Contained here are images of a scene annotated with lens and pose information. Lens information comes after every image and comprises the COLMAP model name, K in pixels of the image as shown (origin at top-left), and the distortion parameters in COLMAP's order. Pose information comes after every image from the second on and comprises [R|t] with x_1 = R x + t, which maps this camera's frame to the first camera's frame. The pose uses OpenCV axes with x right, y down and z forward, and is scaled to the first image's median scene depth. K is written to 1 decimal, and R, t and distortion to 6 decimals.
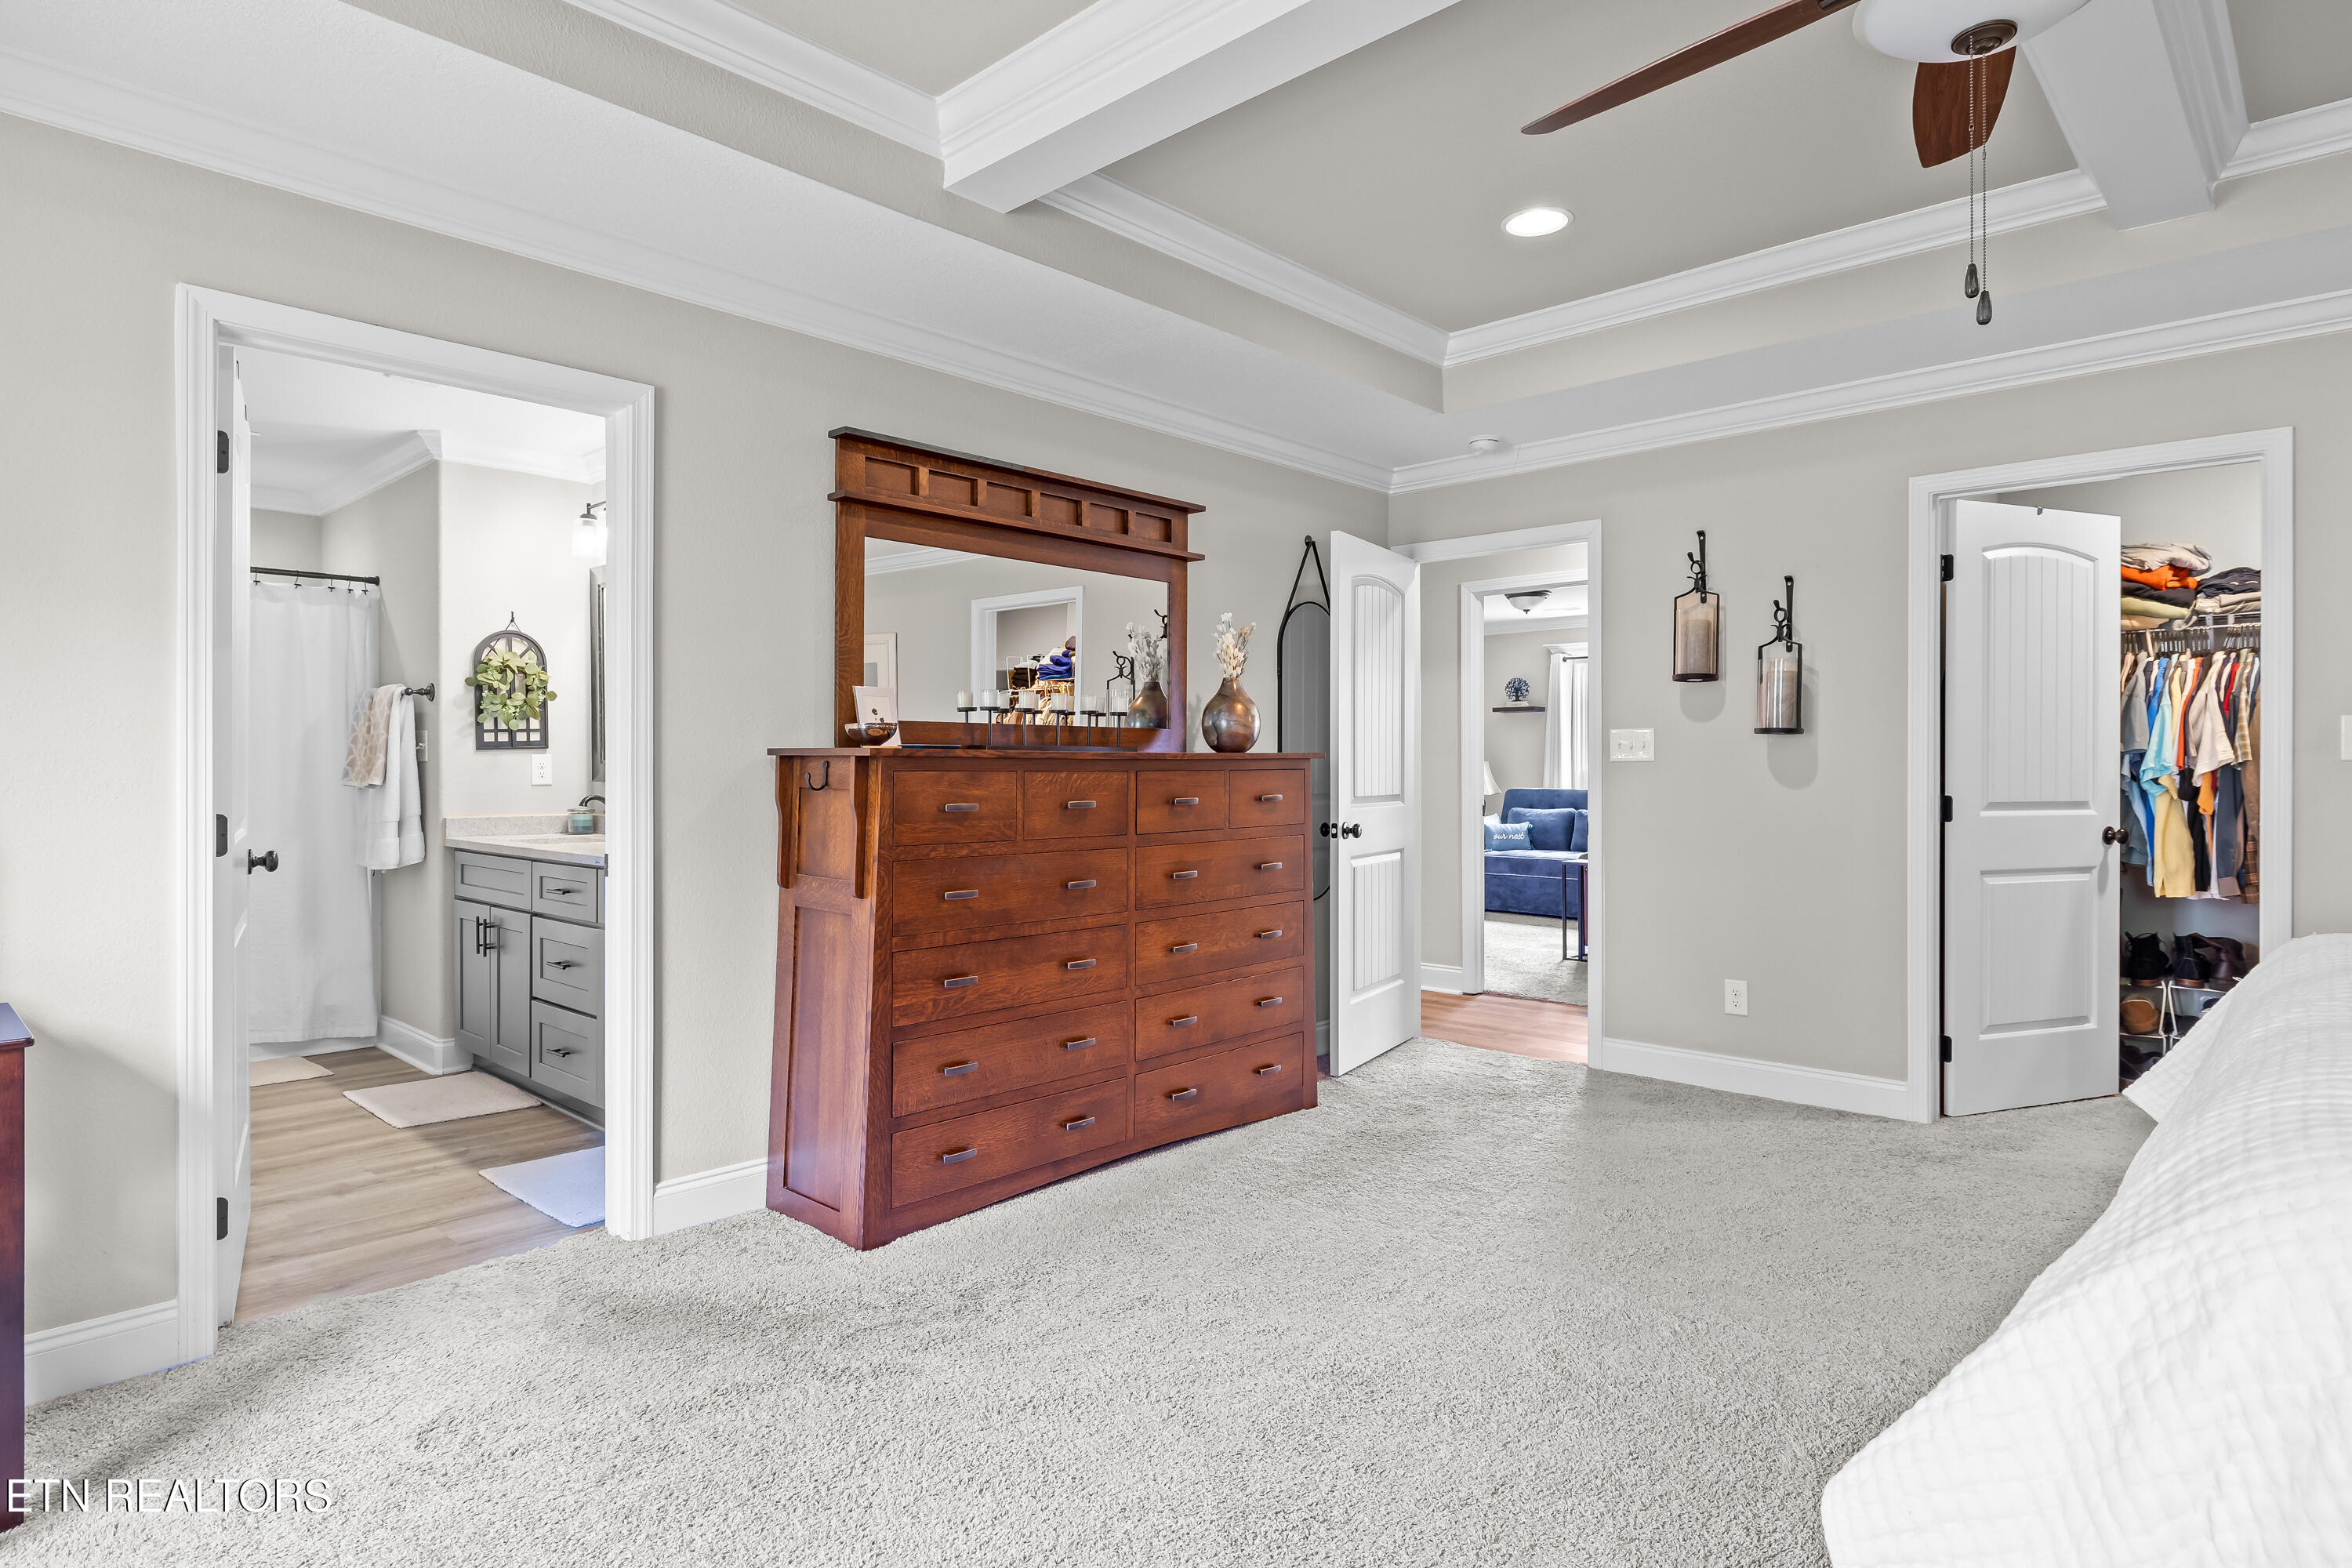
lens RADIAL K [[1292.8, 0, 1171.8], [0, 1292.8, 771.0], [0, 0, 1]] dist [-0.001924, -0.000520]
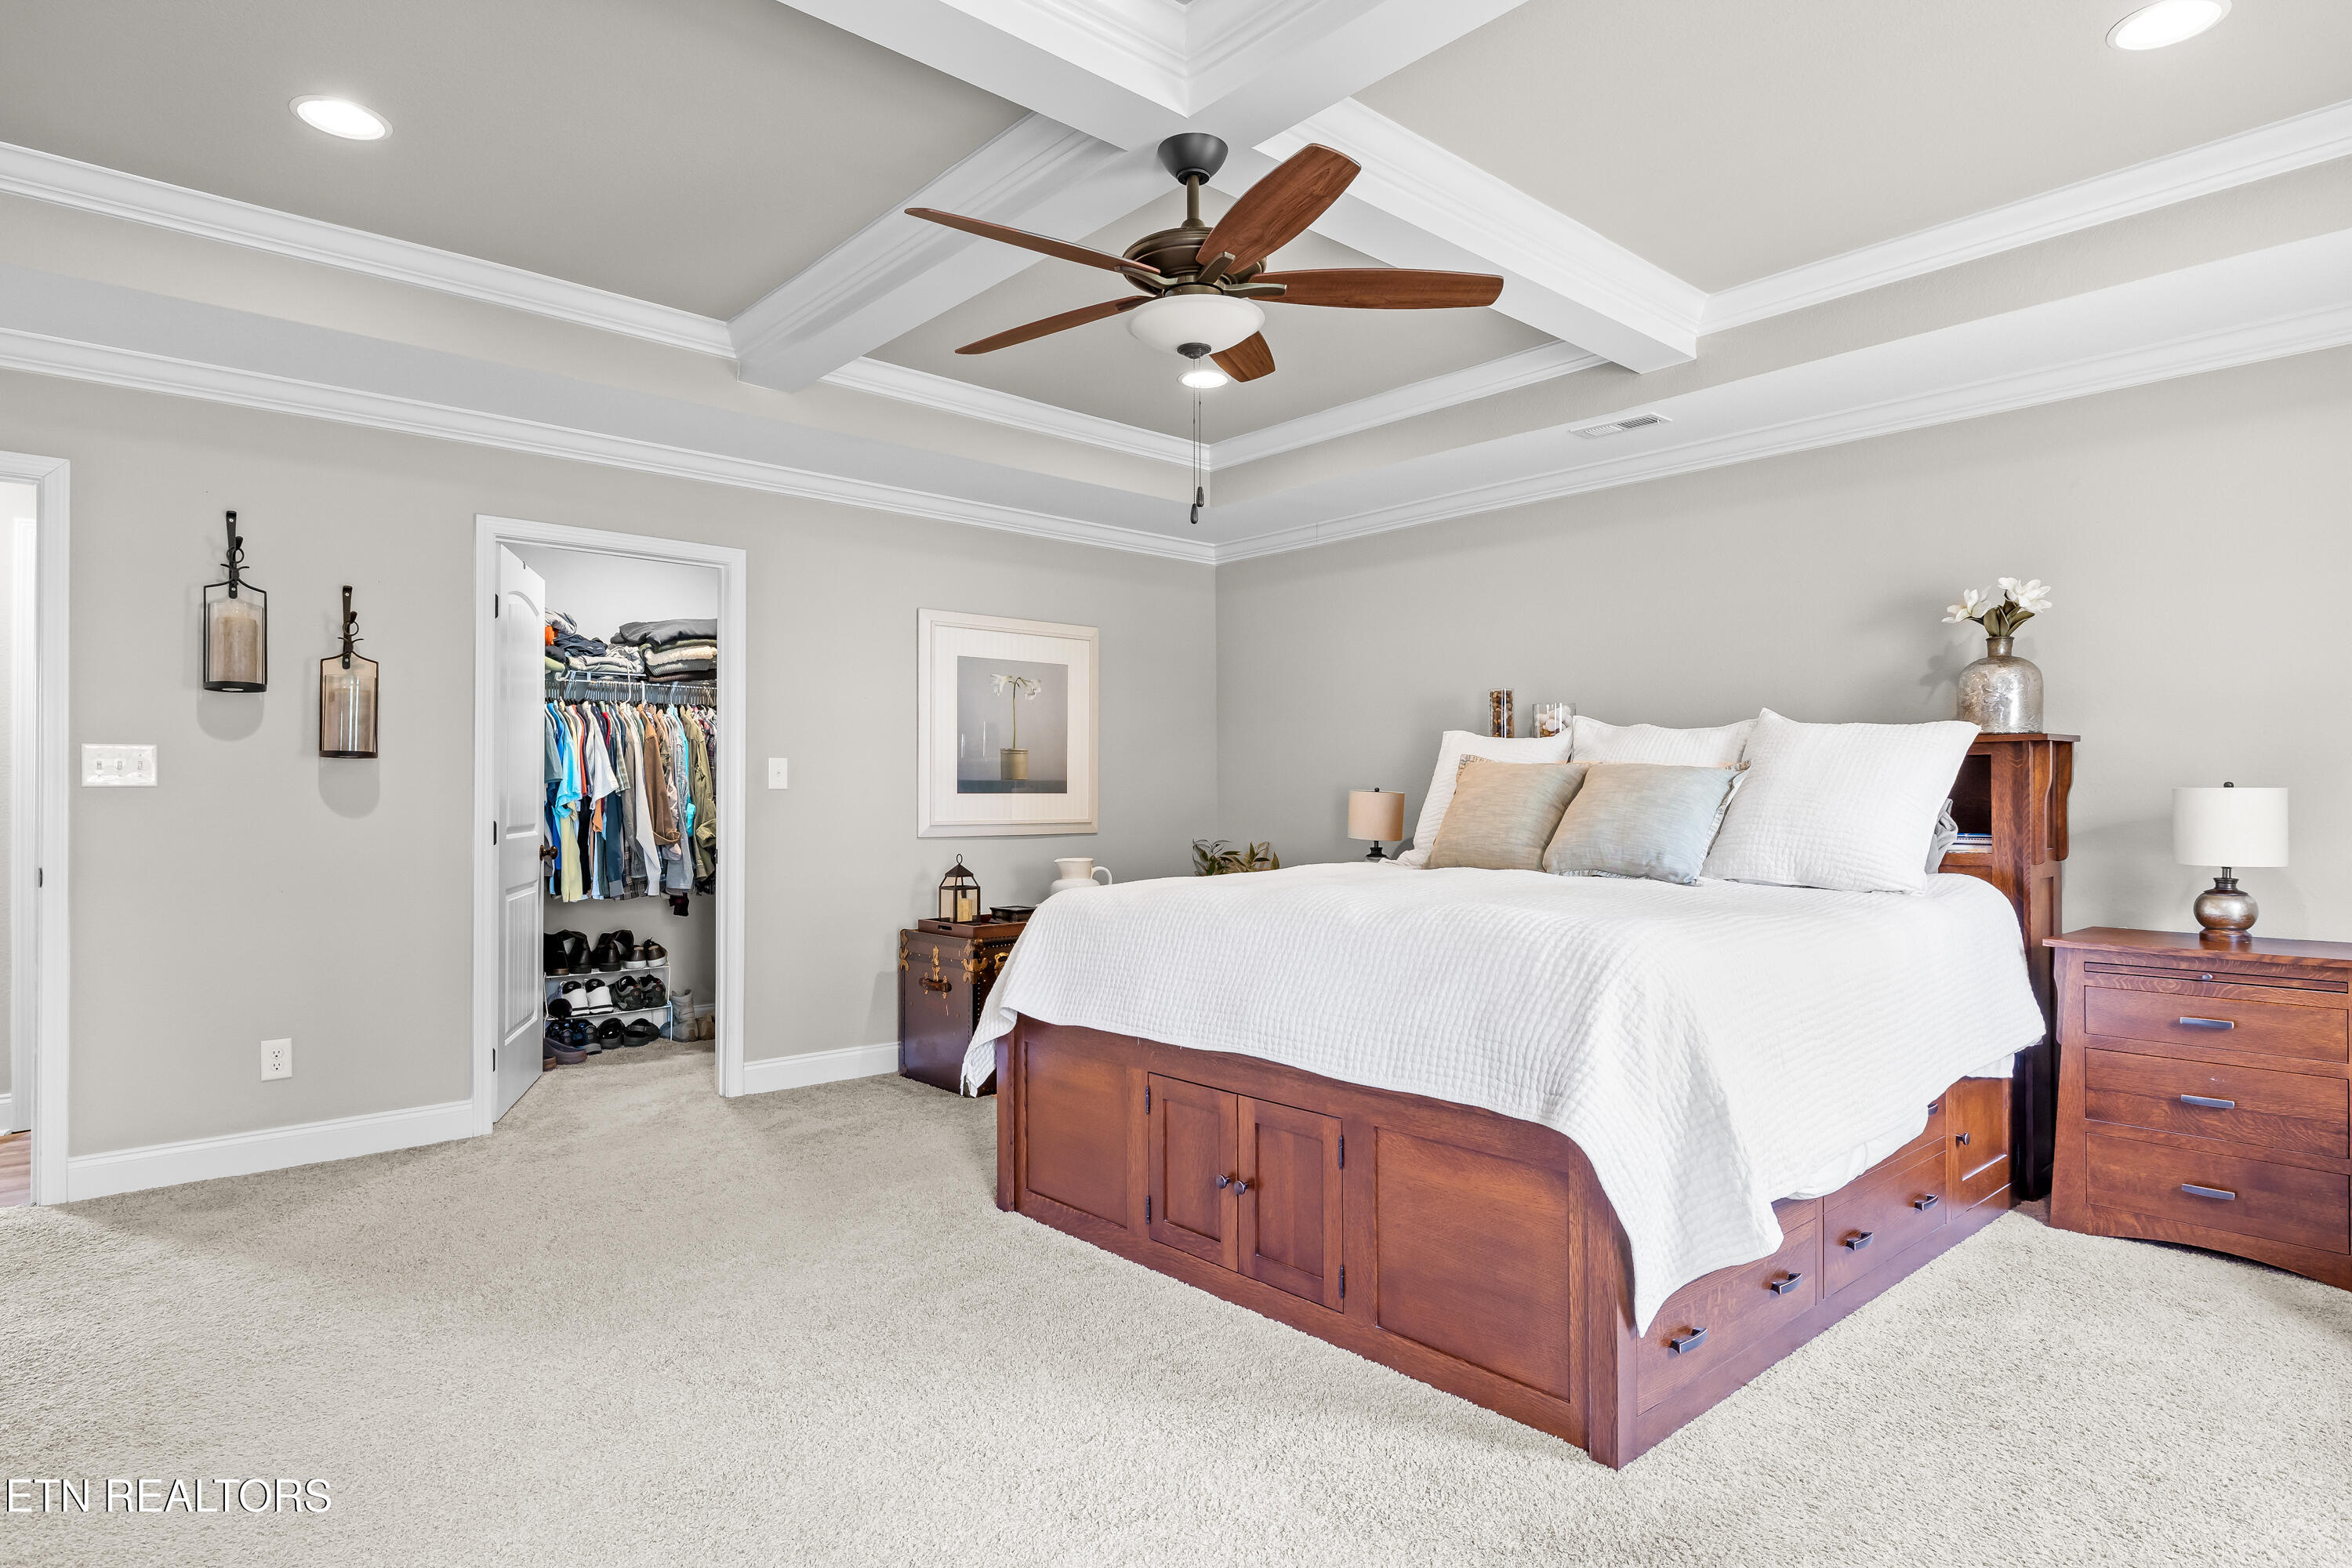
lens RADIAL K [[1283.2, 0, 1174.3], [0, 1283.2, 802.8], [0, 0, 1]] dist [-0.002936, -0.000175]
pose [[0.084246, -0.006104, 0.996426, -0.368362], [0.001753, 0.999981, 0.005978, -0.001204], [-0.996443, 0.001243, 0.084255, 0.325163]]
